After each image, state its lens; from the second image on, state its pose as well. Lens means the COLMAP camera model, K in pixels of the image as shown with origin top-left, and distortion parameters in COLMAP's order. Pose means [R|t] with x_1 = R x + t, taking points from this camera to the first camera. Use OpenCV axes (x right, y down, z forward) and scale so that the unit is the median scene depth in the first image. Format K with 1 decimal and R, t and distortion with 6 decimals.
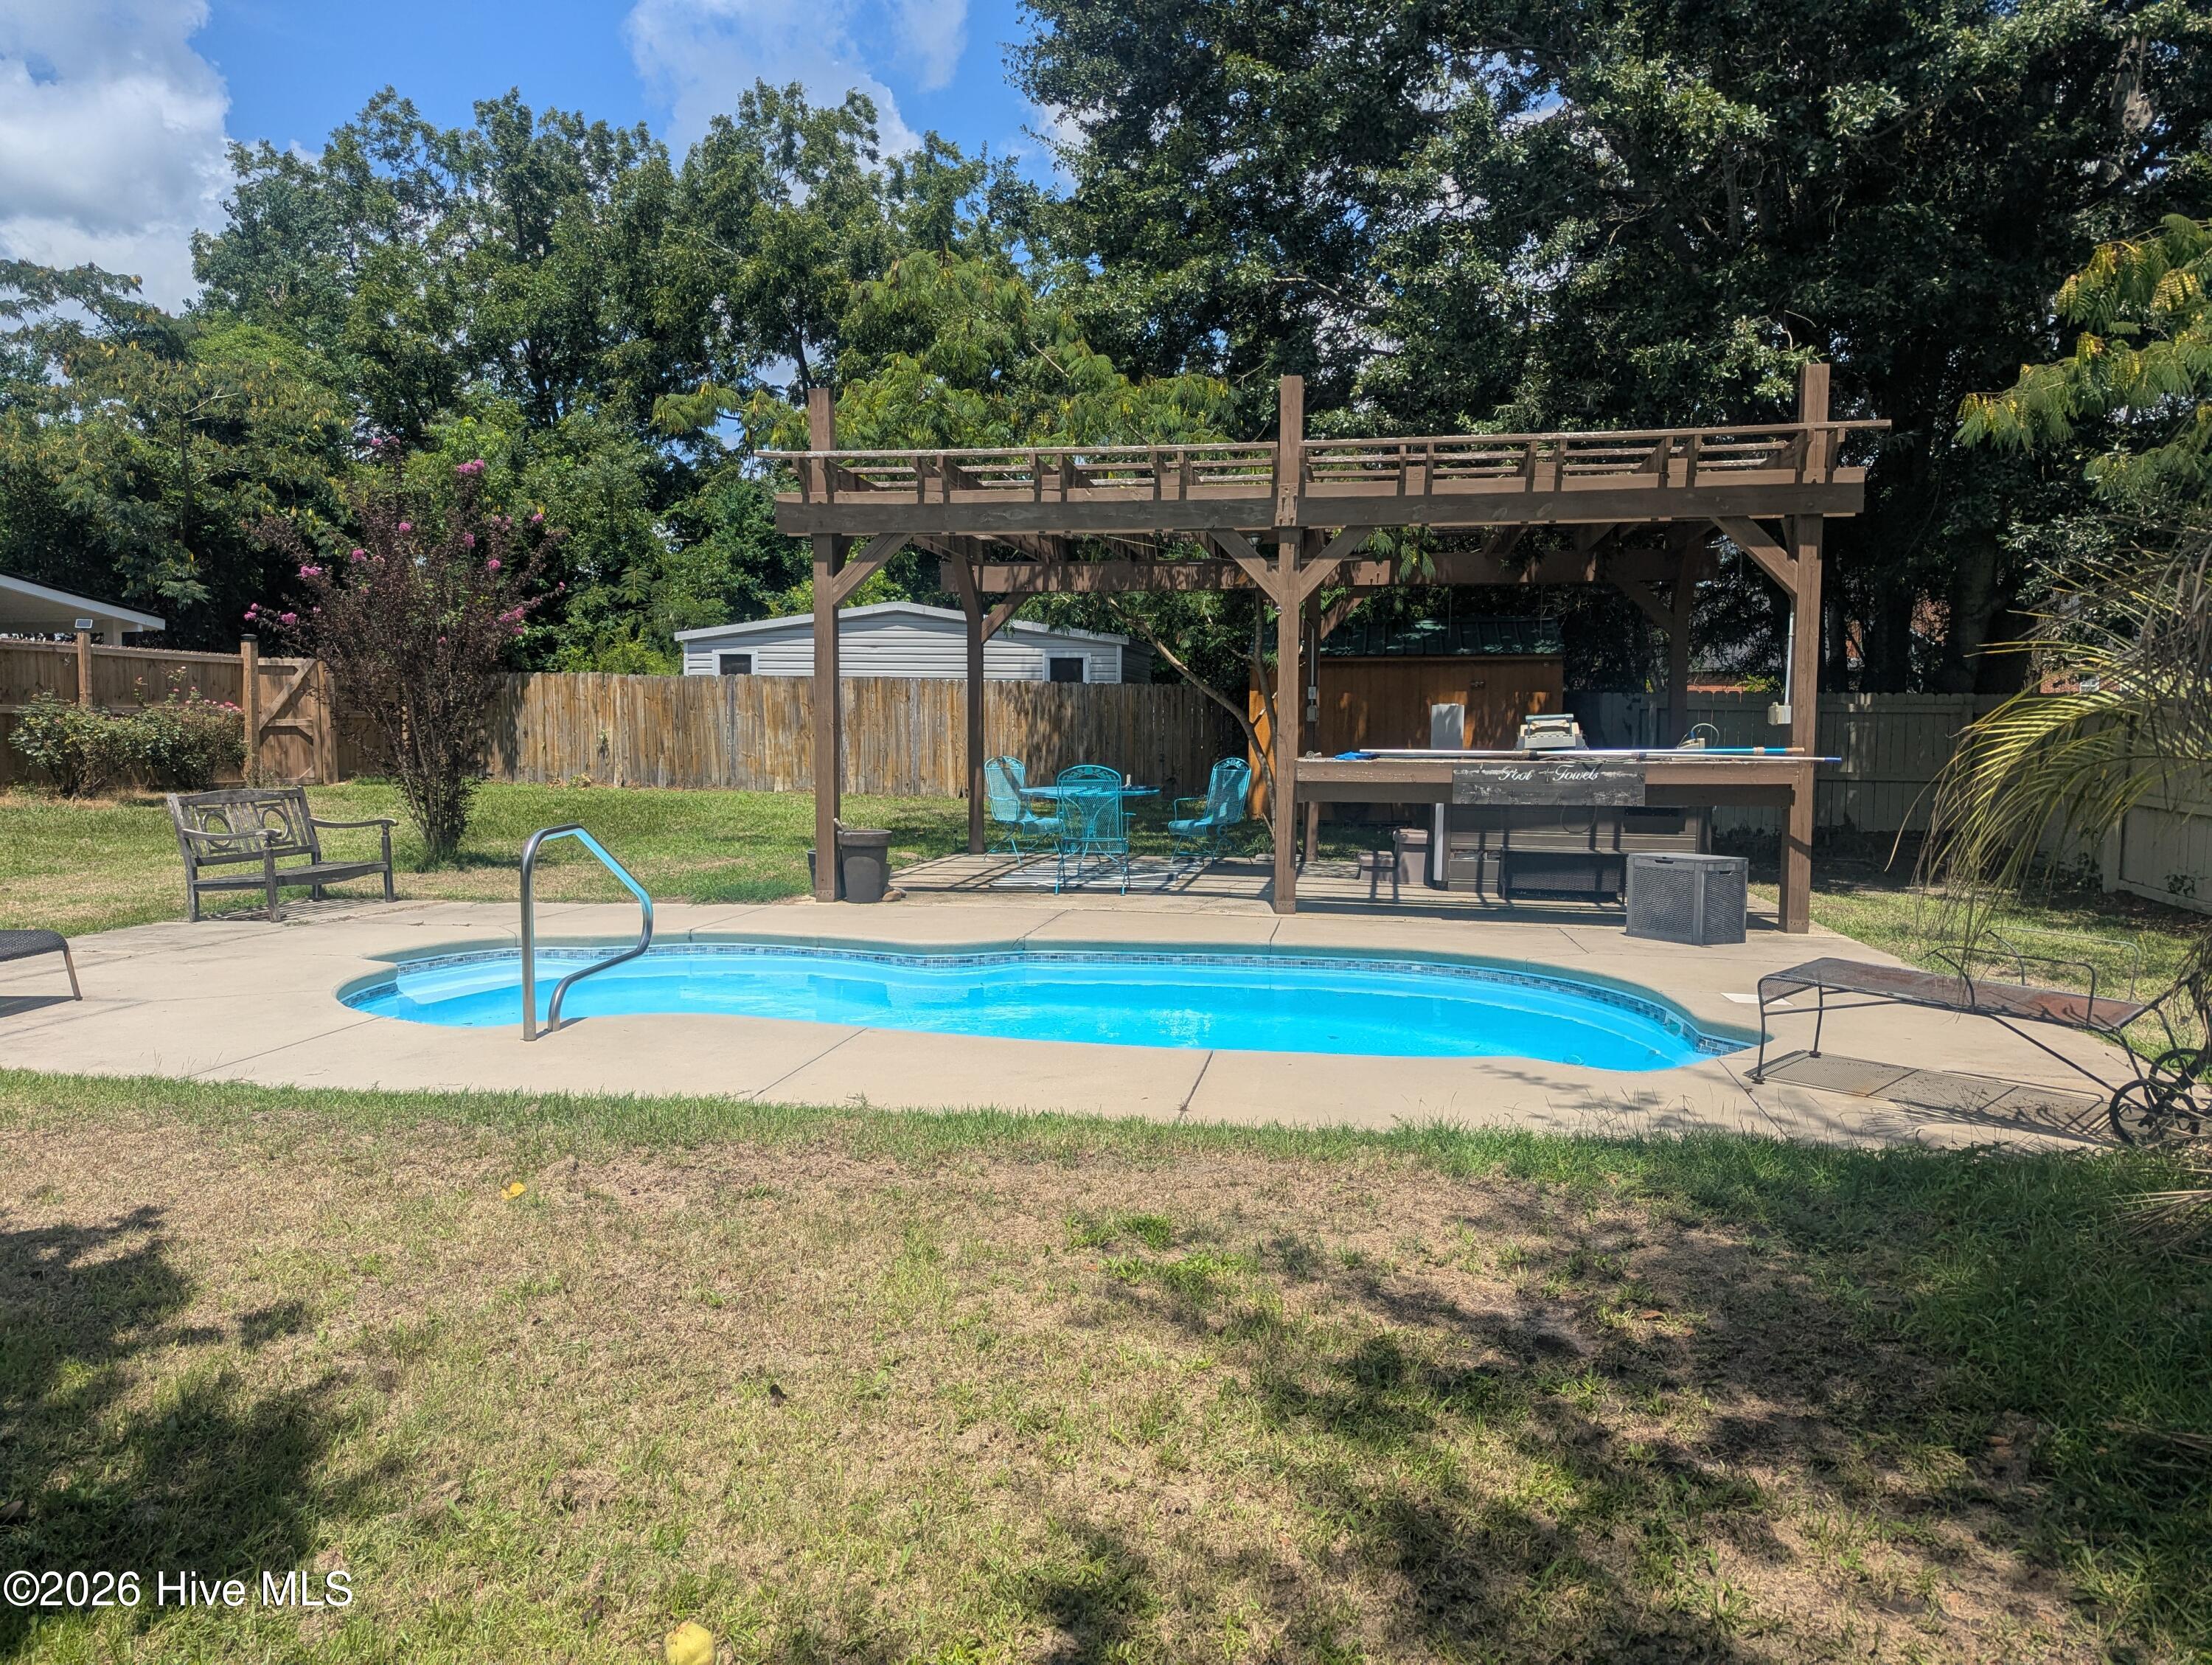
lens RADIAL K [[1597.4, 0, 1159.1], [0, 1597.4, 747.3], [0, 0, 1]] dist [0.066036, 0.000111]
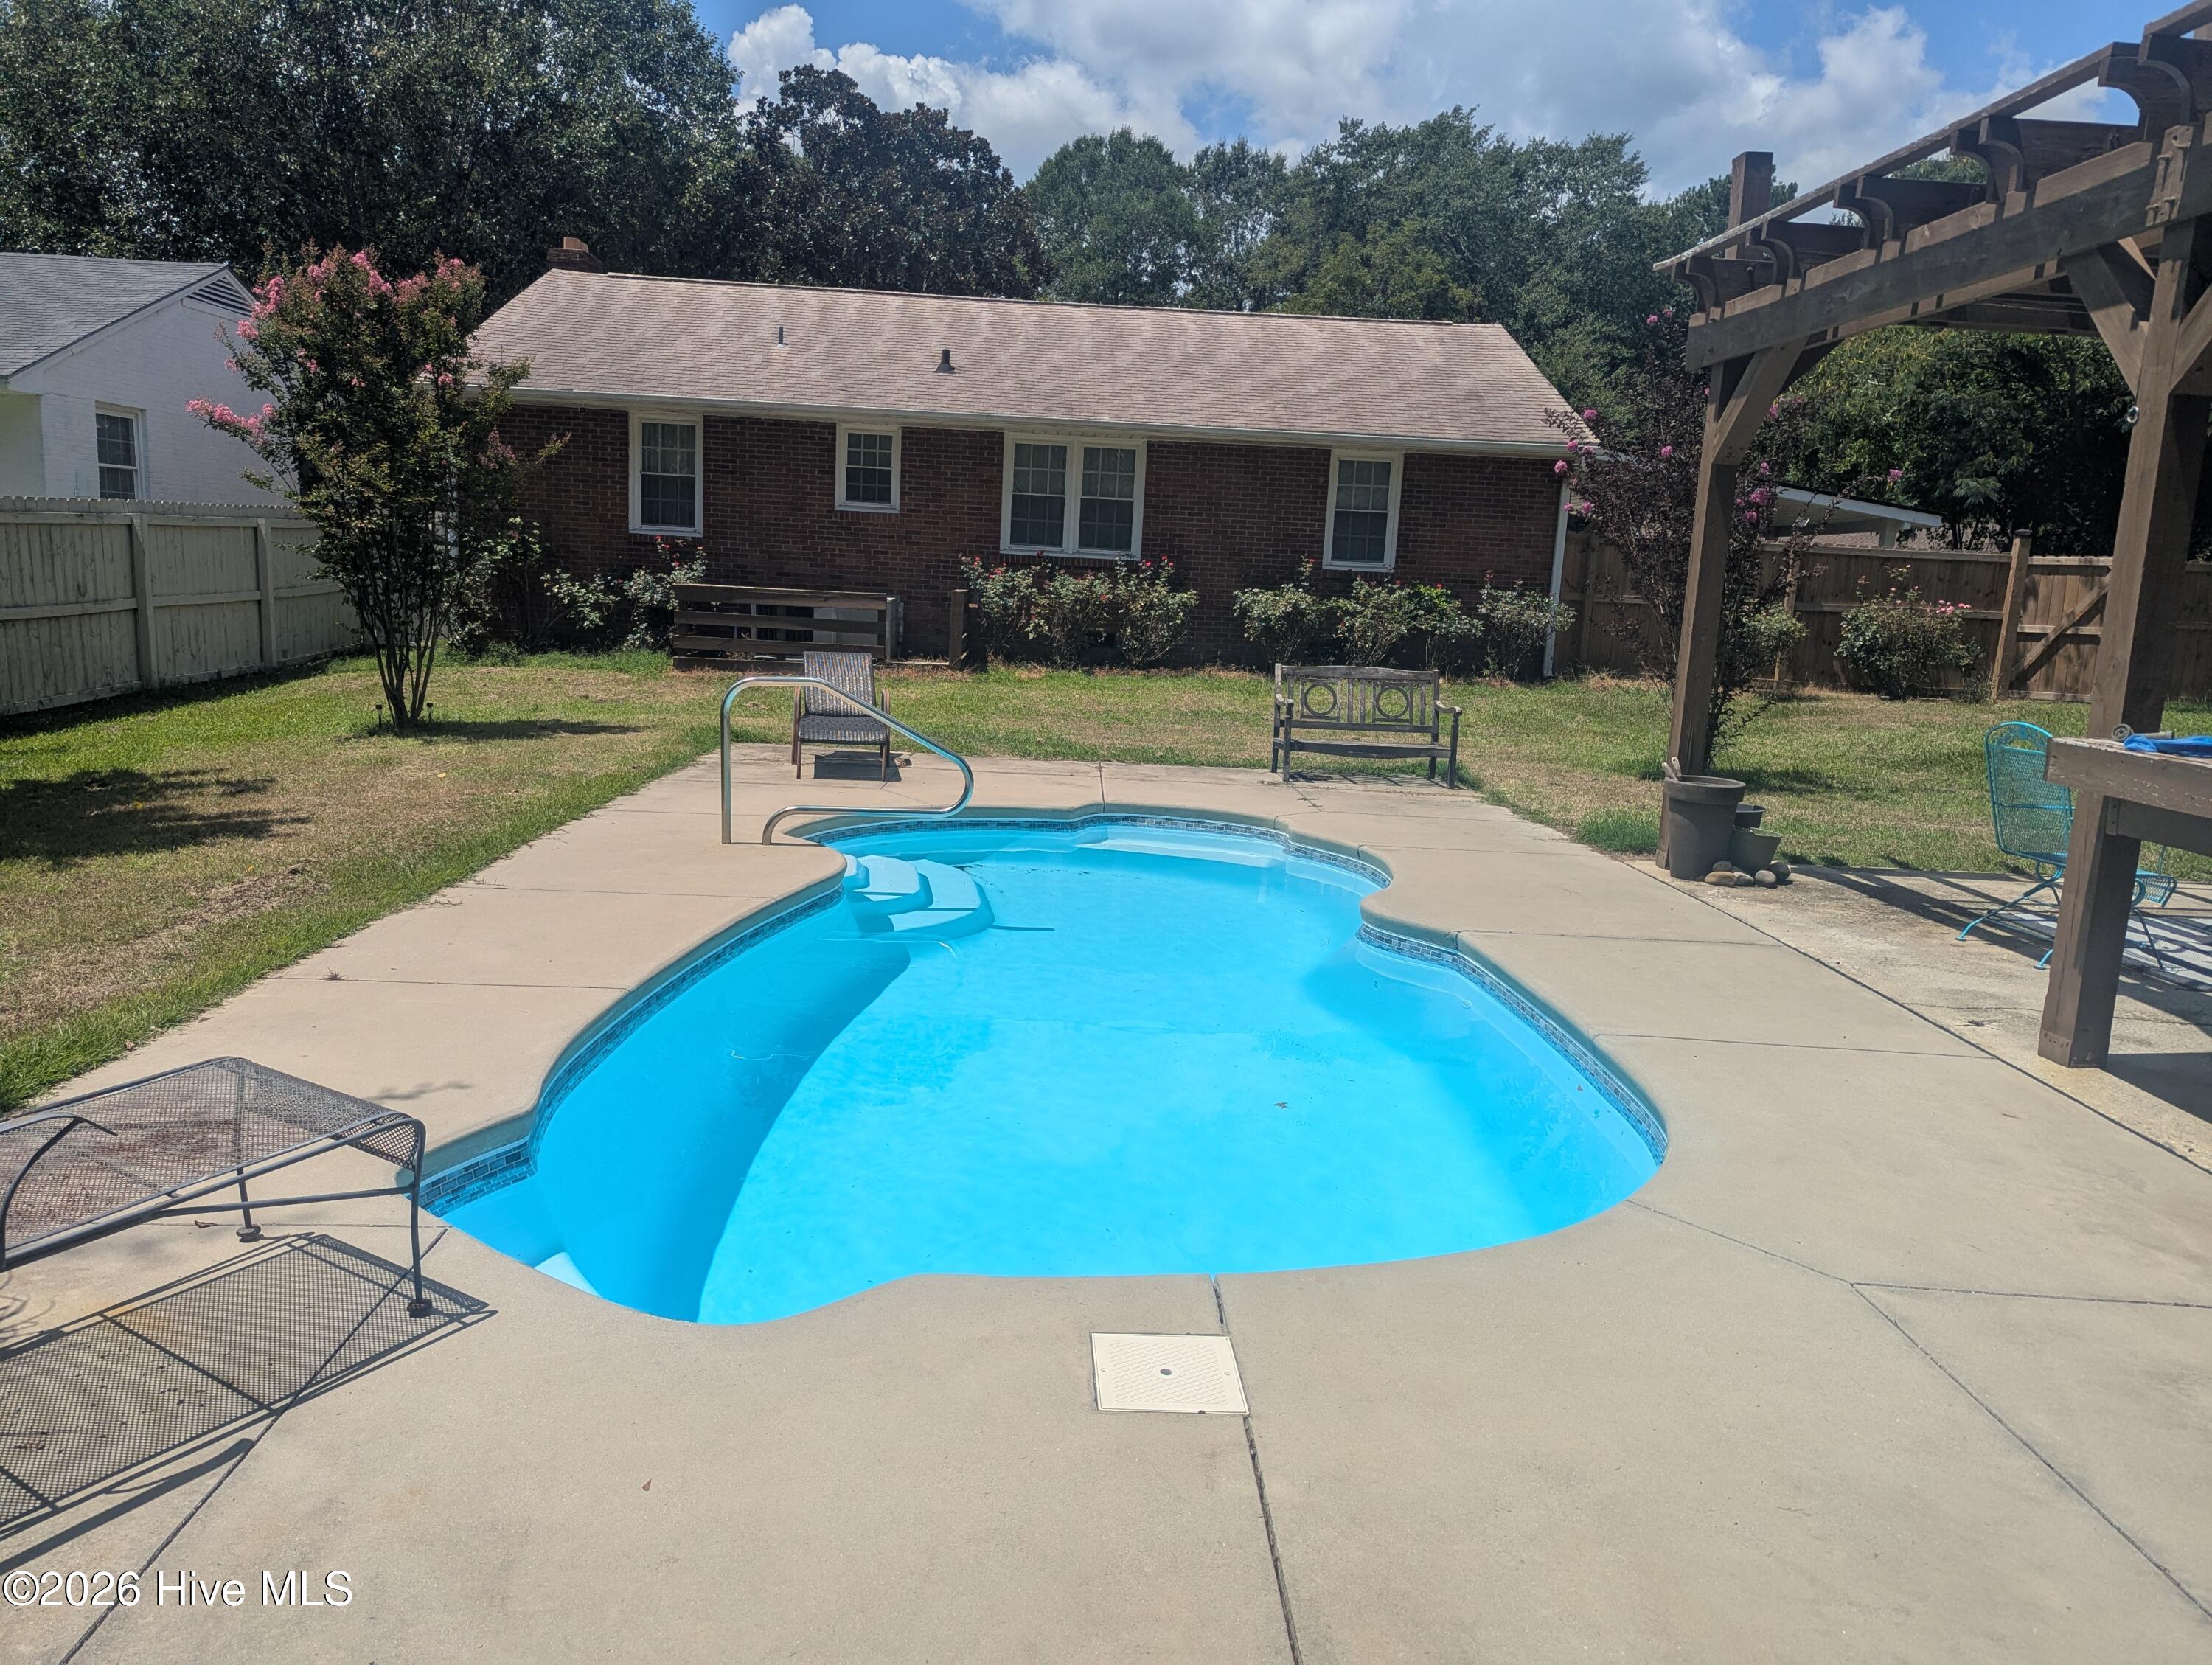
lens RADIAL K [[1582.7, 0, 1078.9], [0, 1582.7, 843.0], [0, 0, 1]] dist [0.061475, -0.054828]
pose [[0.180560, 0.169862, -0.968785, 0.245530], [-0.058804, 0.985077, 0.161759, -0.011376], [0.981805, 0.027762, 0.187854, 0.320414]]
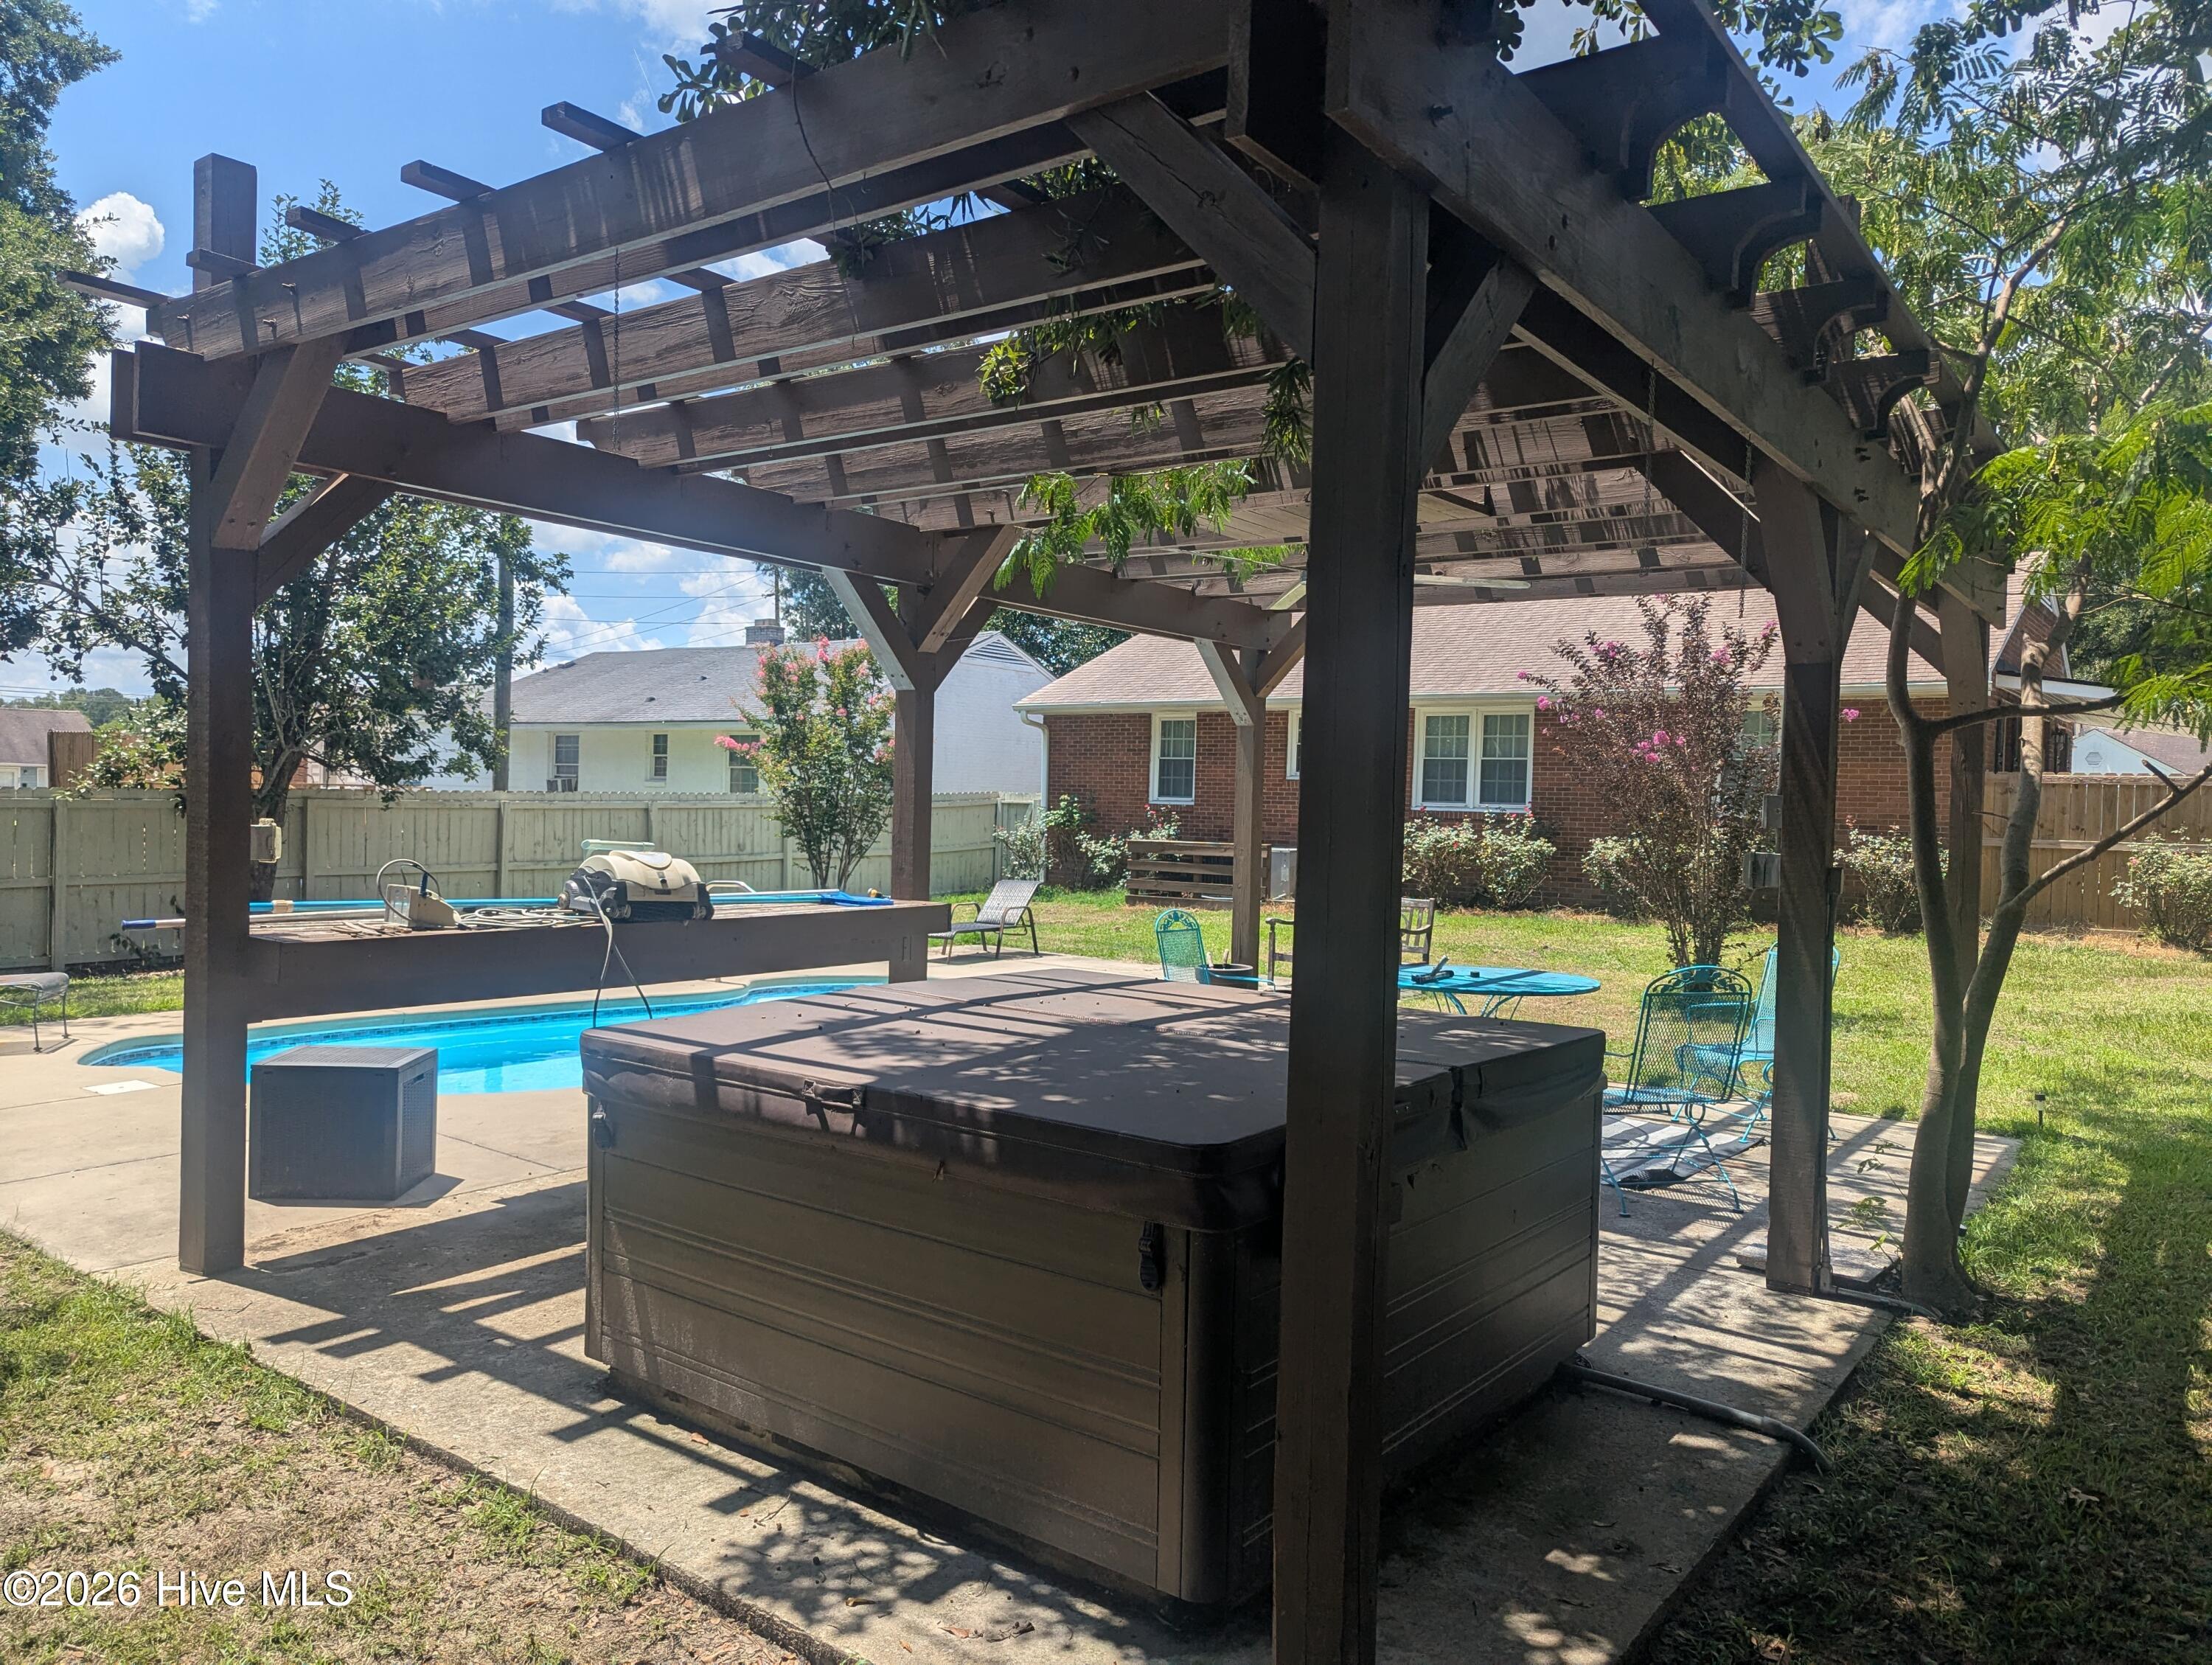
lens RADIAL K [[1548.4, 0, 1106.0], [0, 1548.4, 832.5], [0, 0, 1]] dist [0.082970, -0.087599]
pose [[-0.459312, -0.005697, -0.888257, 0.322263], [-0.040353, 0.999081, 0.014459, -0.017255], [0.887358, 0.042485, -0.459120, 0.733438]]
